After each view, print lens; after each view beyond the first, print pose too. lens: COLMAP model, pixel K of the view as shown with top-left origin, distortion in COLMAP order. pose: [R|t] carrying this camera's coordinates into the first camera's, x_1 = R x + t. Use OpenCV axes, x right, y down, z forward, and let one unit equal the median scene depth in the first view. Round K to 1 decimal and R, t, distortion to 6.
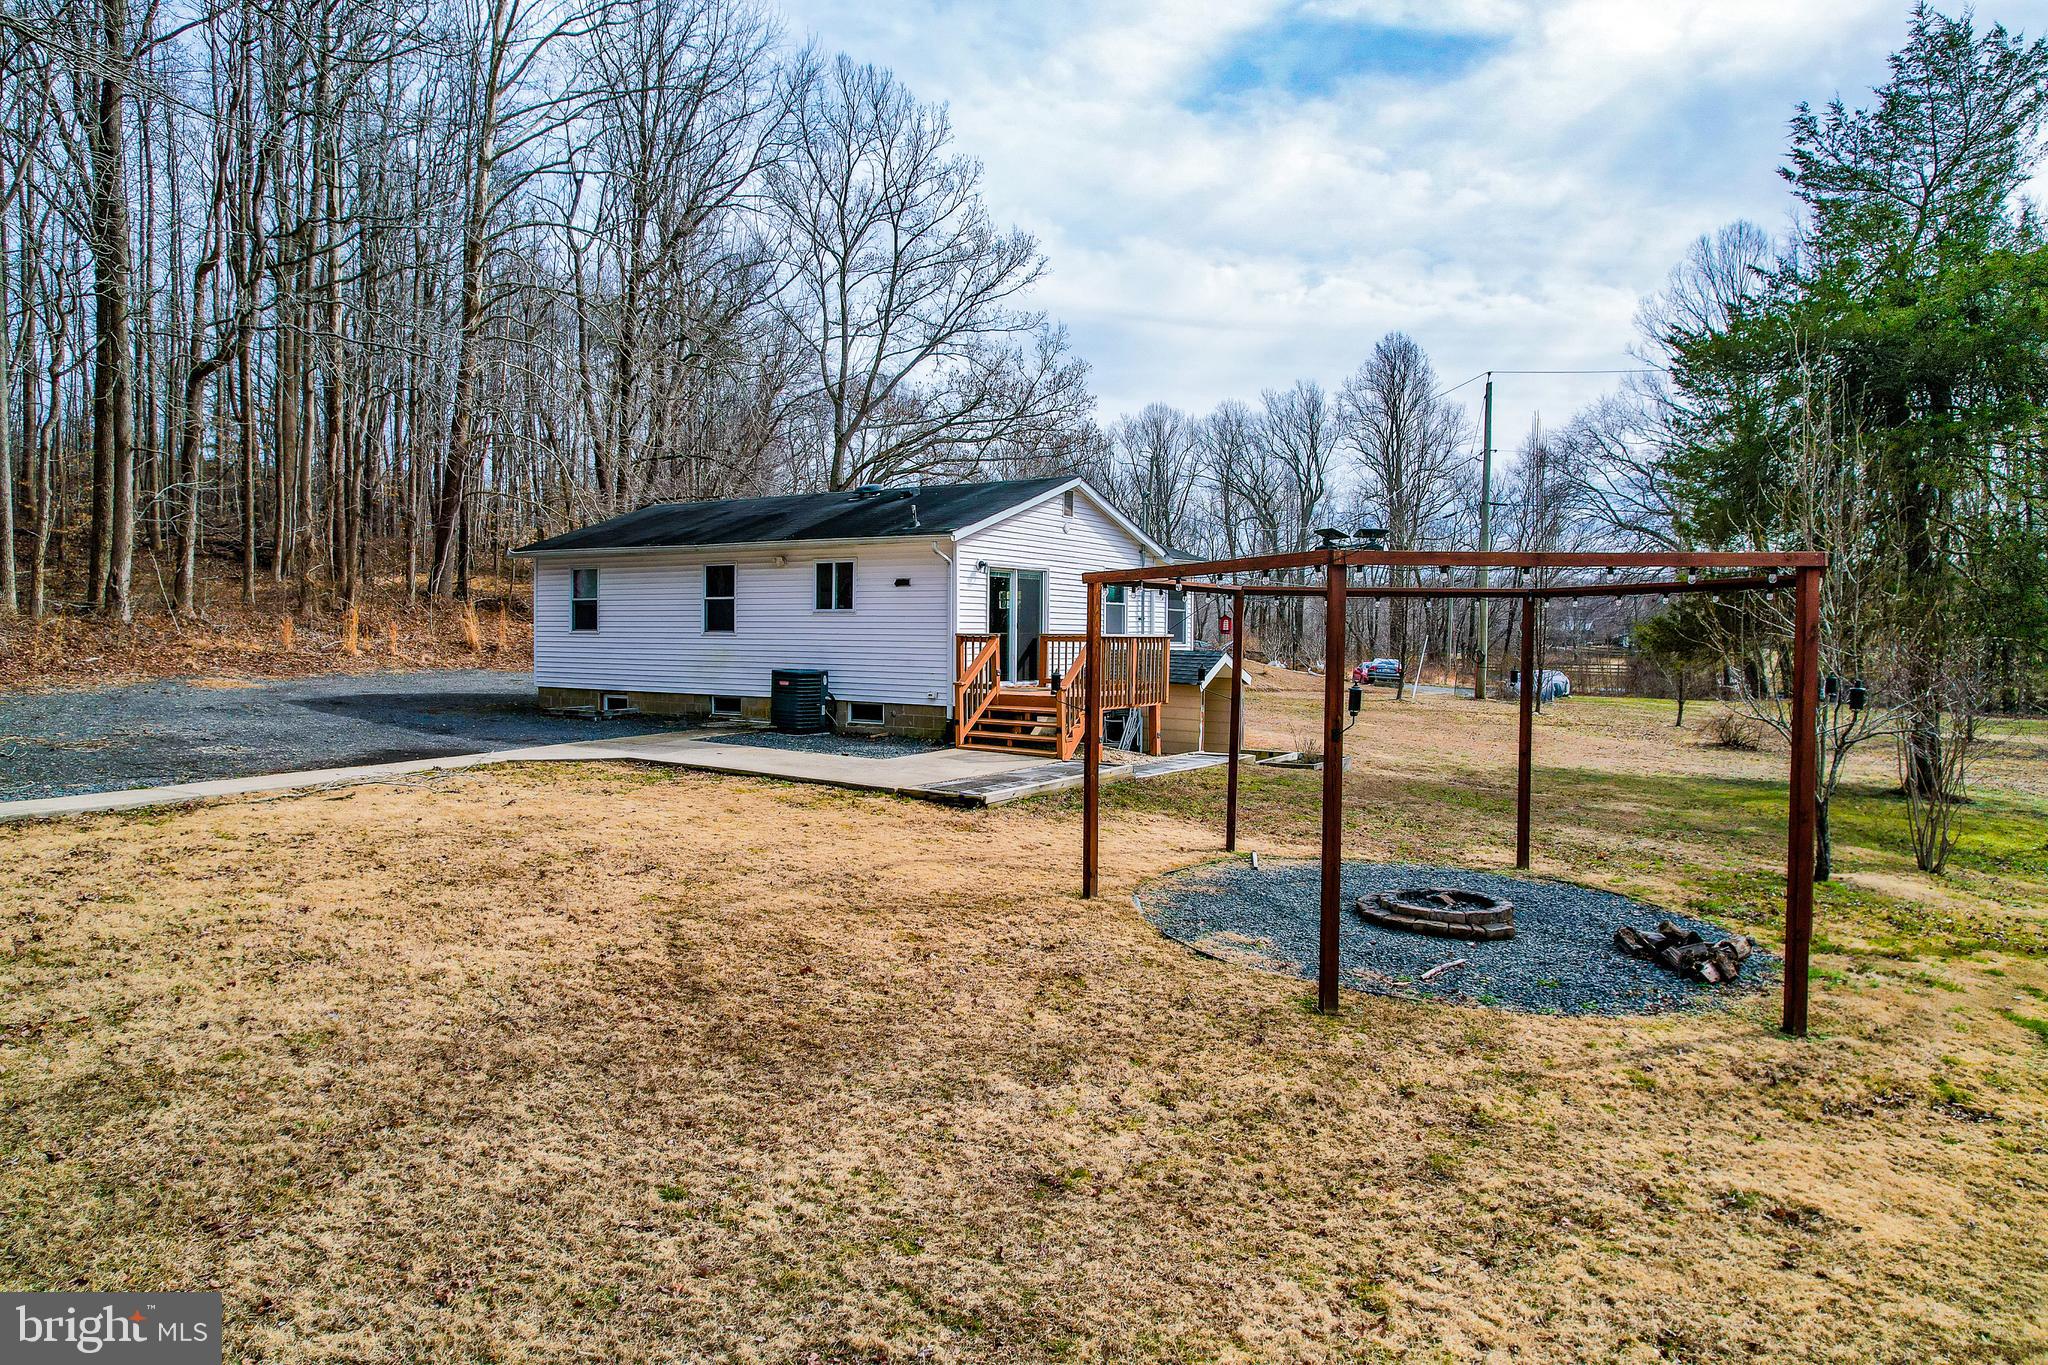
lens RADIAL K [[1314.5, 0, 1024.0], [0, 1314.5, 682.5], [0, 0, 1]] dist [-0.077404, 0.071858]
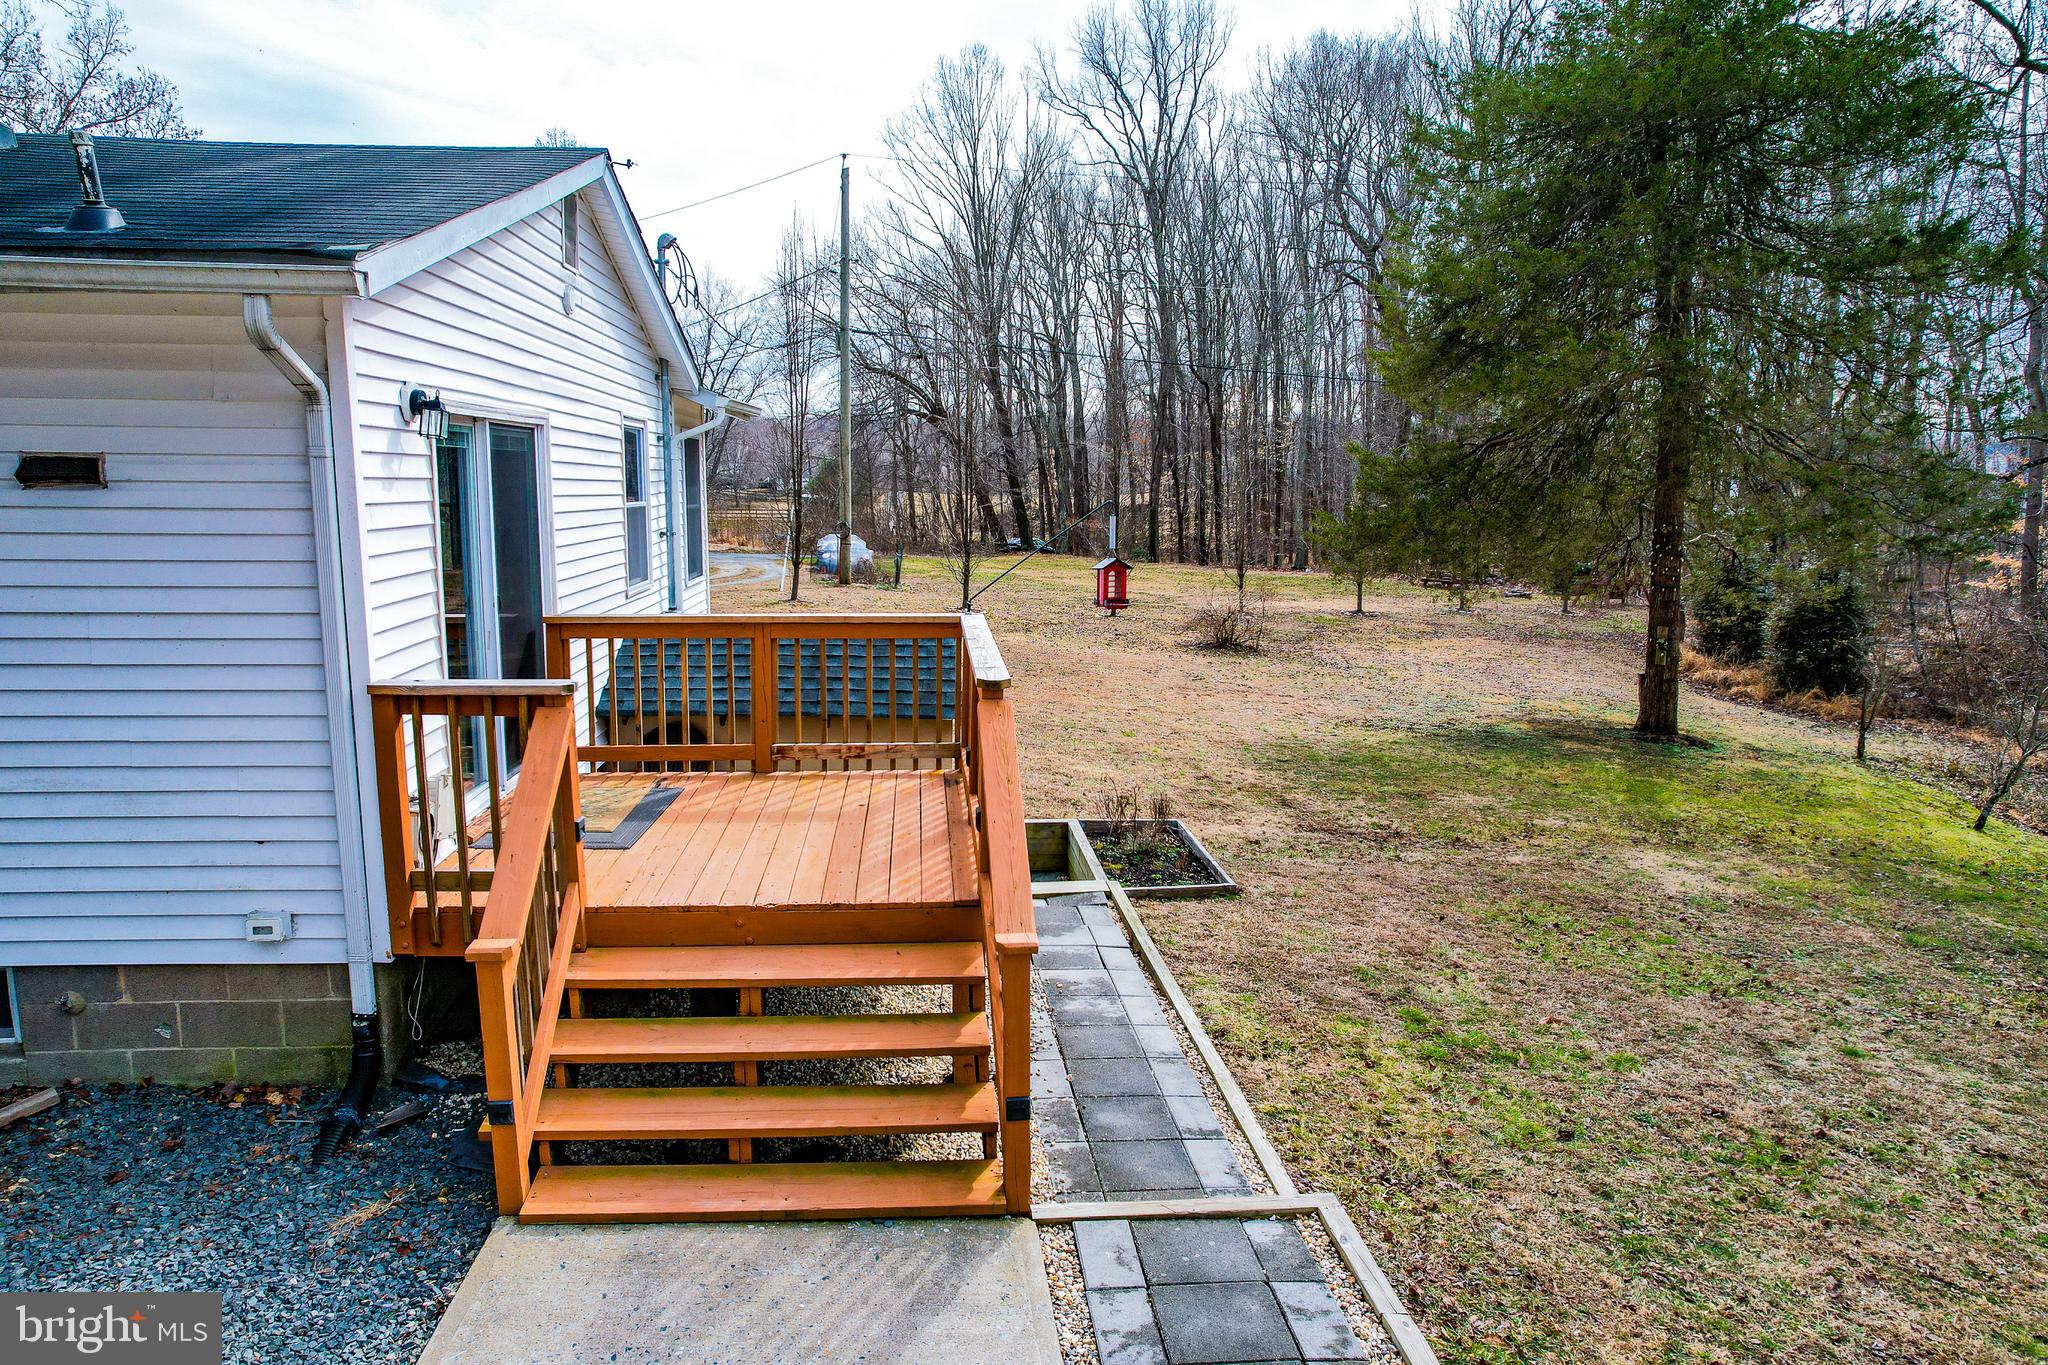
lens RADIAL K [[1314.5, 0, 1024.0], [0, 1314.5, 682.5], [0, 0, 1]] dist [-0.077404, 0.071858]
pose [[0.794422, -0.094327, 0.599997, -0.097253], [0.021127, 0.991560, 0.127912, -0.064344], [-0.606999, -0.088940, 0.789710, 0.708674]]
